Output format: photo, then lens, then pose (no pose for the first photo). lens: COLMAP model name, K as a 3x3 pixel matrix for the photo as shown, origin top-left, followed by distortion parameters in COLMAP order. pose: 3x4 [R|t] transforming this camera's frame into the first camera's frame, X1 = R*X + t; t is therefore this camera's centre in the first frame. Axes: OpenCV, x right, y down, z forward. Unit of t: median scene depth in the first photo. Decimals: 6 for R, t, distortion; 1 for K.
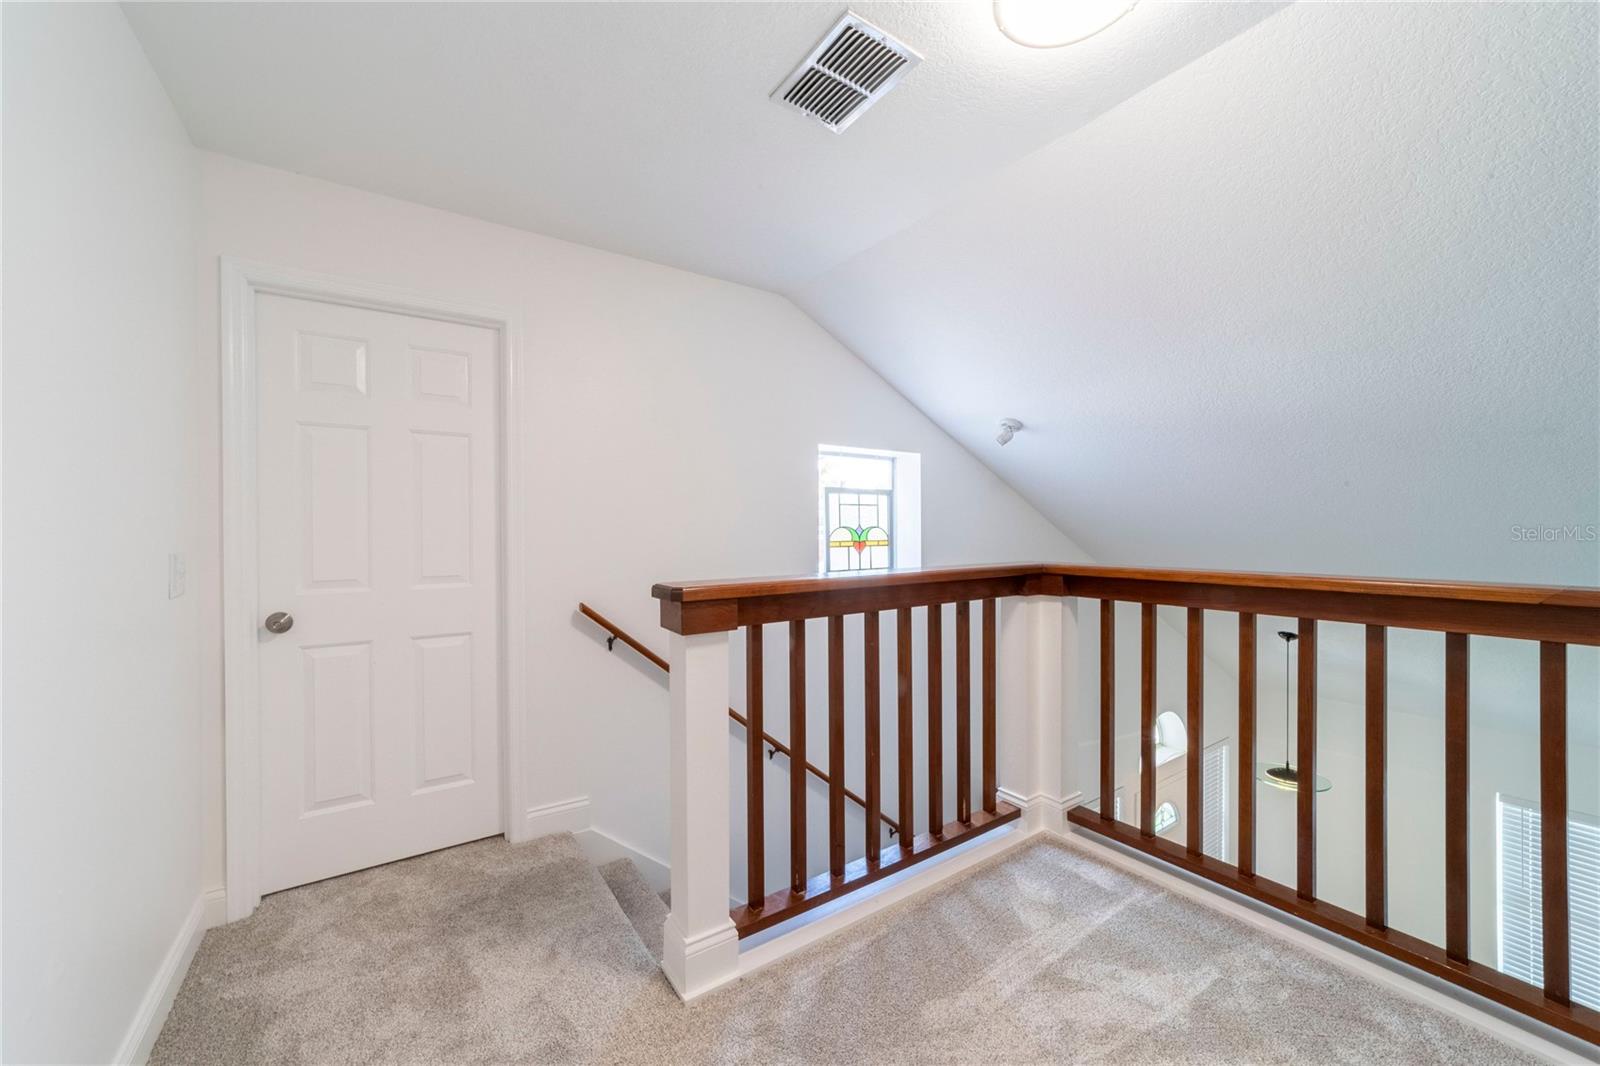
lens RADIAL K [[611.6, 0, 796.5], [0, 611.6, 540.0], [0, 0, 1]] dist [-0.006550, 0.004566]
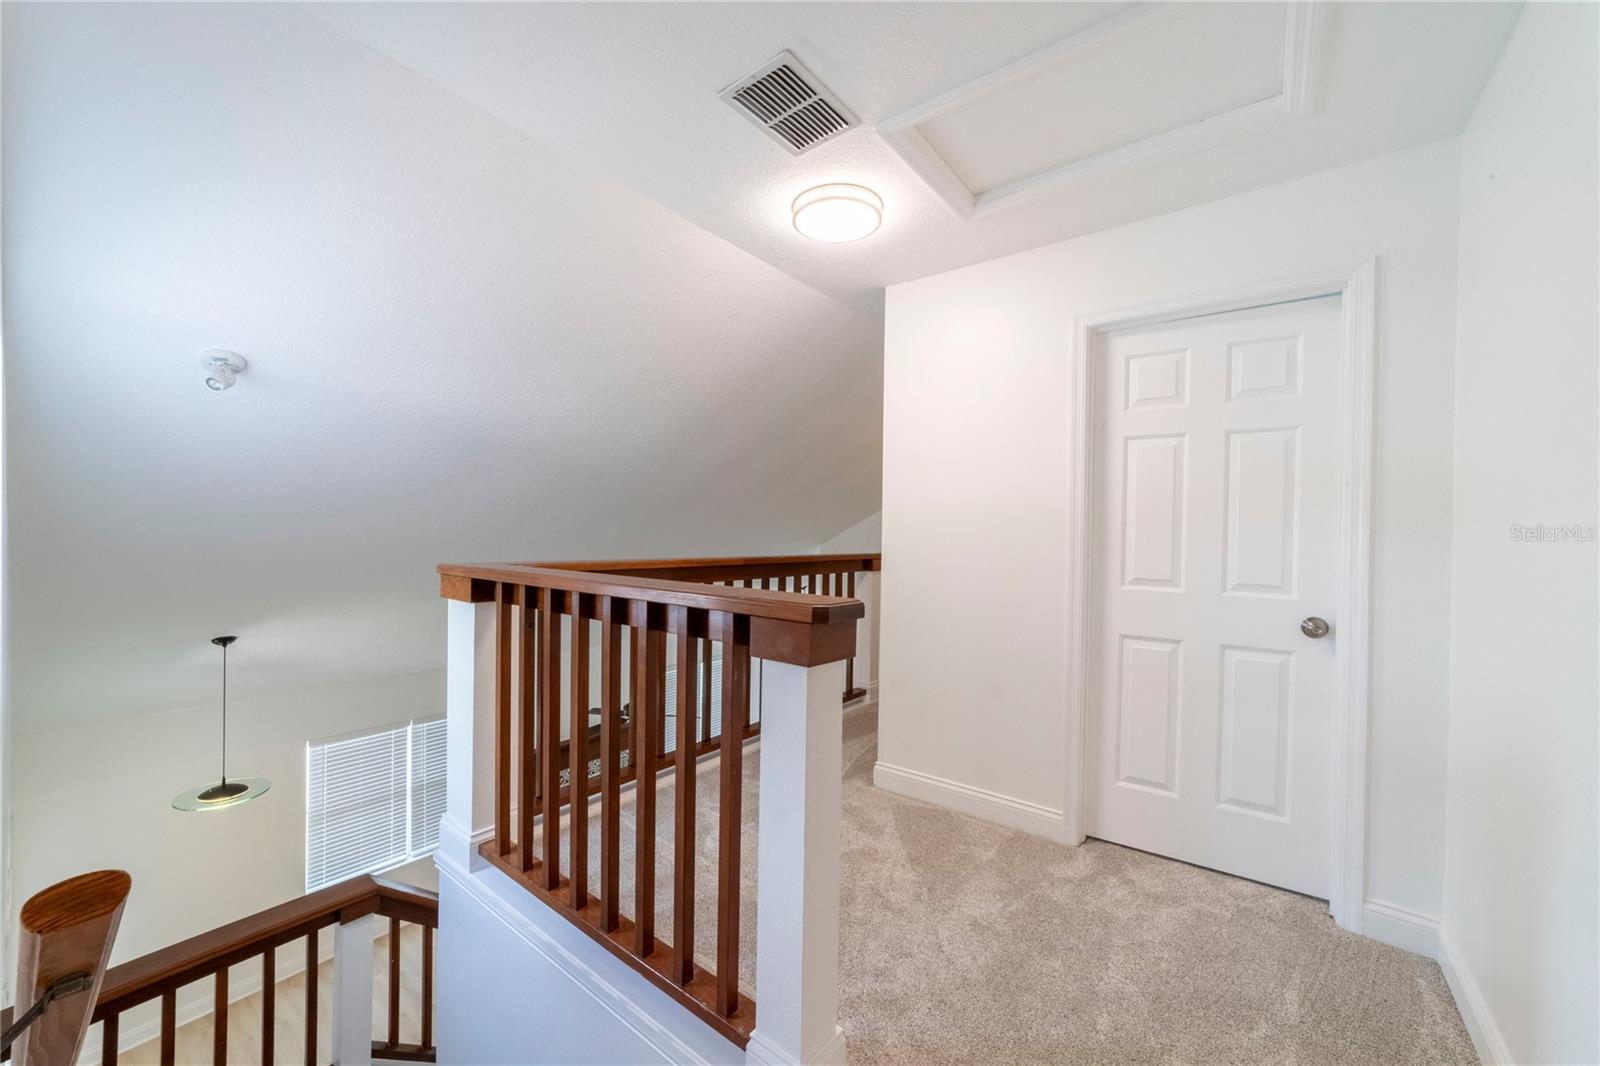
lens RADIAL K [[611.6, 0, 796.4], [0, 611.6, 531.2], [0, 0, 1]] dist [-0.006550, 0.004566]
pose [[-0.312197, -0.000006, 0.950018, -0.453249], [0.005475, 0.999983, 0.001806, -0.006046], [-0.950002, 0.005766, -0.312191, 0.635131]]
